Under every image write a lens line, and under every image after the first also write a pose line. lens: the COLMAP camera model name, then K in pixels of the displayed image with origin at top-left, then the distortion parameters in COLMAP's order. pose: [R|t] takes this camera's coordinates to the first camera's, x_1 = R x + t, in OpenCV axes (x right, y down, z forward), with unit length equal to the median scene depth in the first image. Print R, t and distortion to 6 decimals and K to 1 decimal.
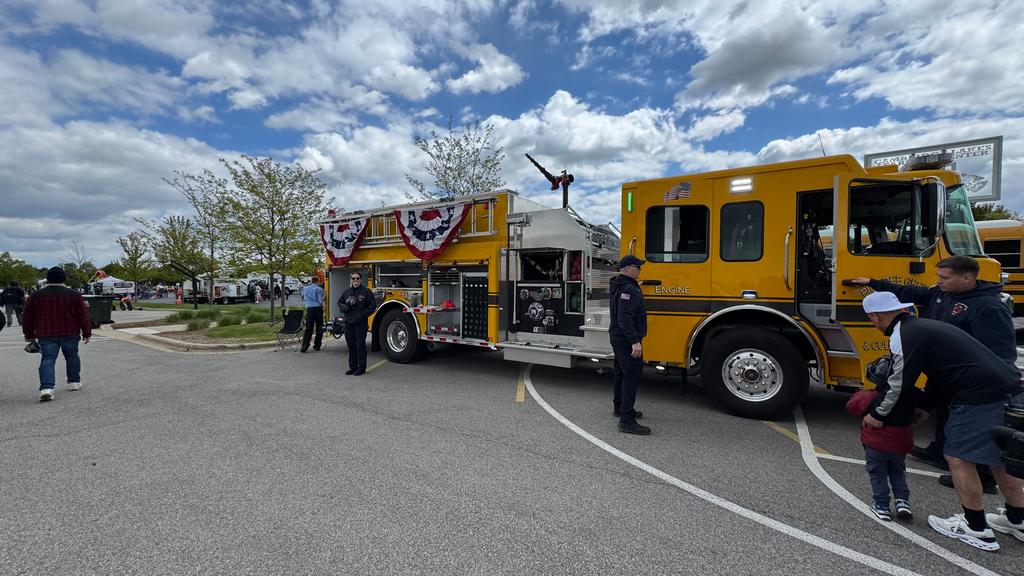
lens RADIAL K [[404.1, 0, 513.3], [0, 404.1, 286.3], [0, 0, 1]] dist [-0.008563, -0.000606]
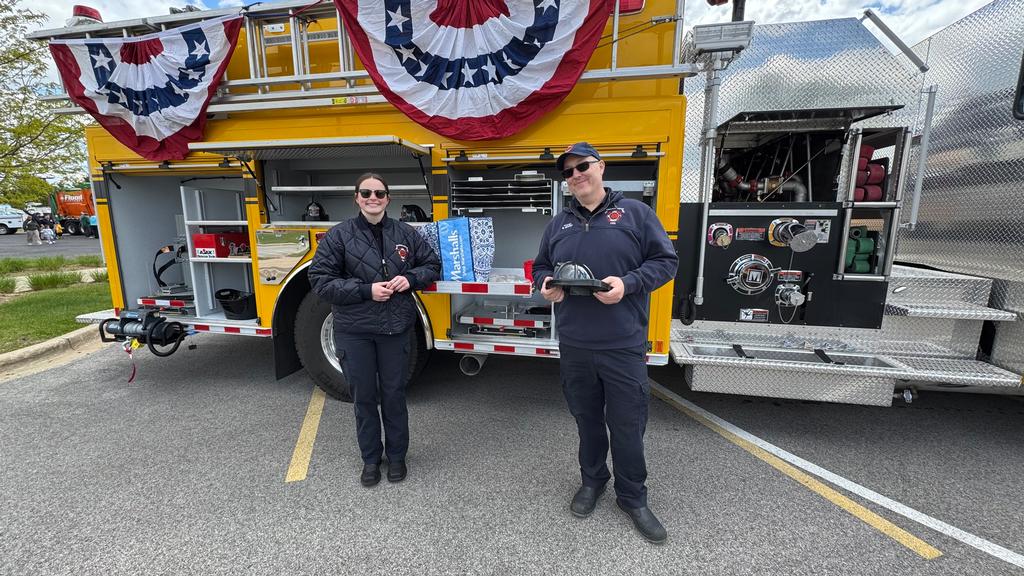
lens RADIAL K [[404.2, 0, 508.9], [0, 404.2, 285.5], [0, 0, 1]] dist [-0.001436, -0.000264]
pose [[0.929834, -0.063633, 0.362435, -0.332422], [0.005088, 0.987064, 0.160245, 0.002875], [-0.367944, -0.147157, 0.918130, 0.664437]]
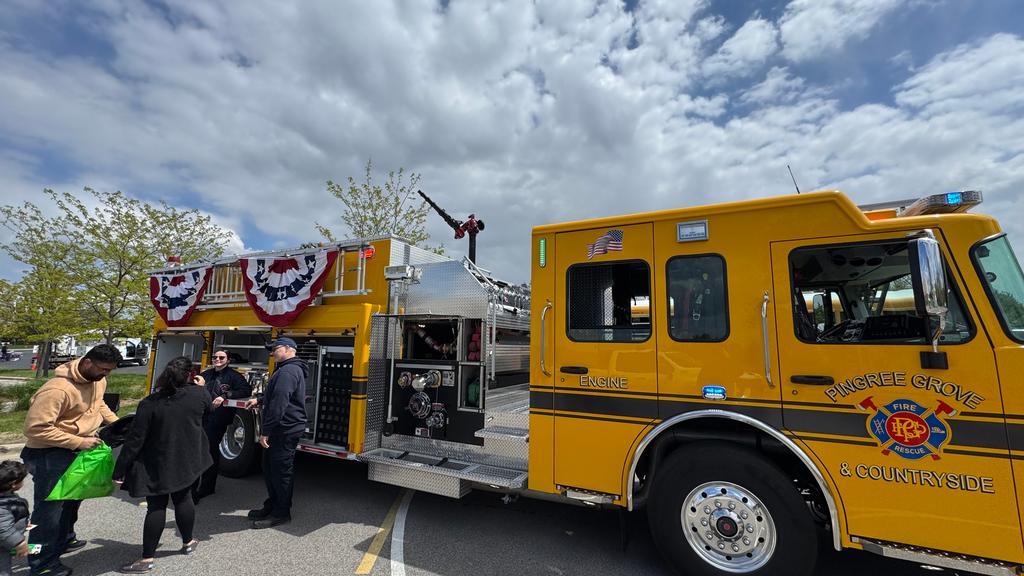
lens RADIAL K [[405.4, 0, 512.3], [0, 405.4, 282.4], [0, 0, 1]] dist [-0.000768, 0.000244]
pose [[0.992476, 0.023893, 0.120084, 0.120297], [-0.005009, 0.987877, -0.155160, -0.037075], [-0.122335, 0.153391, 0.980564, 0.249897]]
